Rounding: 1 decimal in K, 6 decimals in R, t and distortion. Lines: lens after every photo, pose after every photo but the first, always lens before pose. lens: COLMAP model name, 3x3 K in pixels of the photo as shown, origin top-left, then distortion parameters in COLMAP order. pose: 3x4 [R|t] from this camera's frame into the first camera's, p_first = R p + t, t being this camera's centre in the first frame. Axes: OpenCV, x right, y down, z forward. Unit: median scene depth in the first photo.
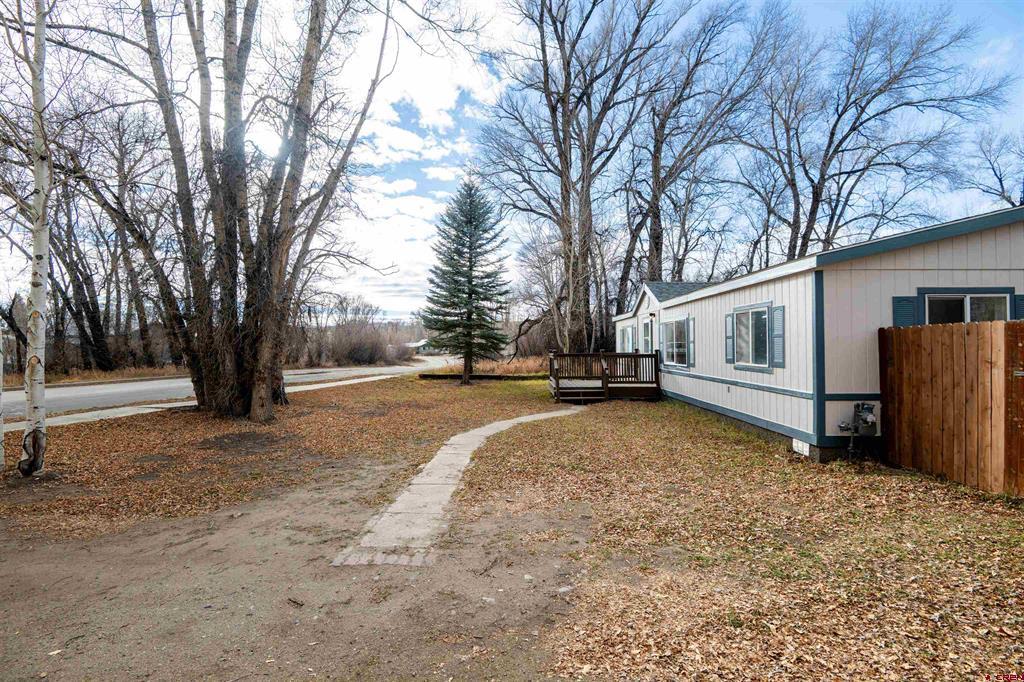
lens RADIAL K [[471.9, 0, 512.0], [0, 471.9, 341.0], [0, 0, 1]] dist [-0.000140, 0.000041]
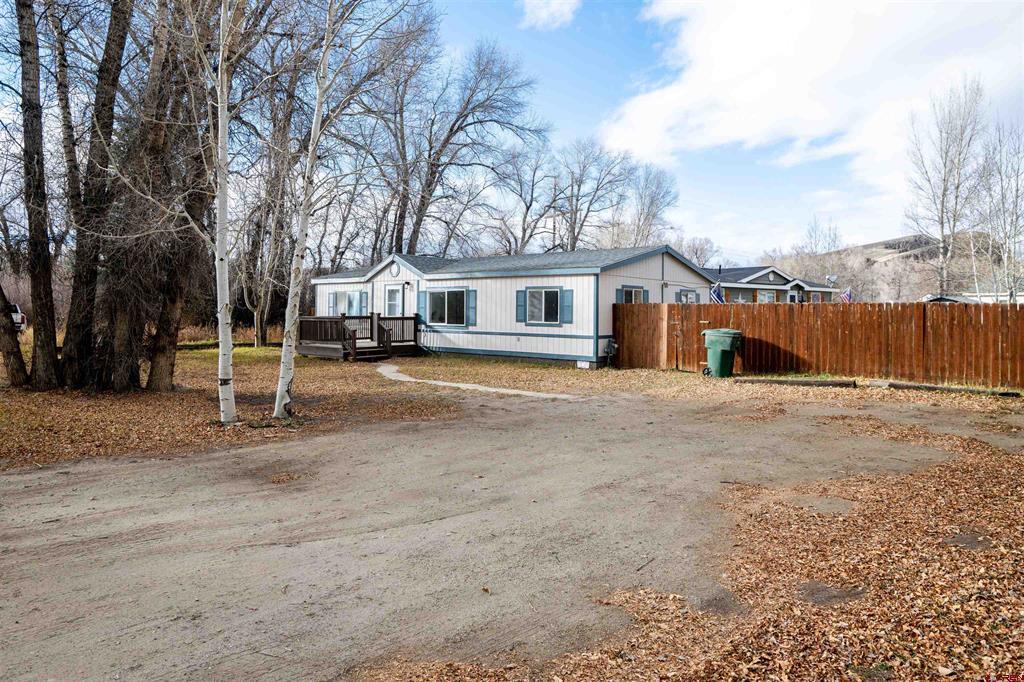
lens RADIAL K [[629.0, 0, 511.9], [0, 629.0, 306.4], [0, 0, 1]] dist [-0.000610, -0.000068]
pose [[0.627042, 0.013622, 0.778866, -1.496441], [-0.018698, 0.999822, -0.002433, 0.001326], [-0.778761, -0.013037, 0.627185, -0.352242]]
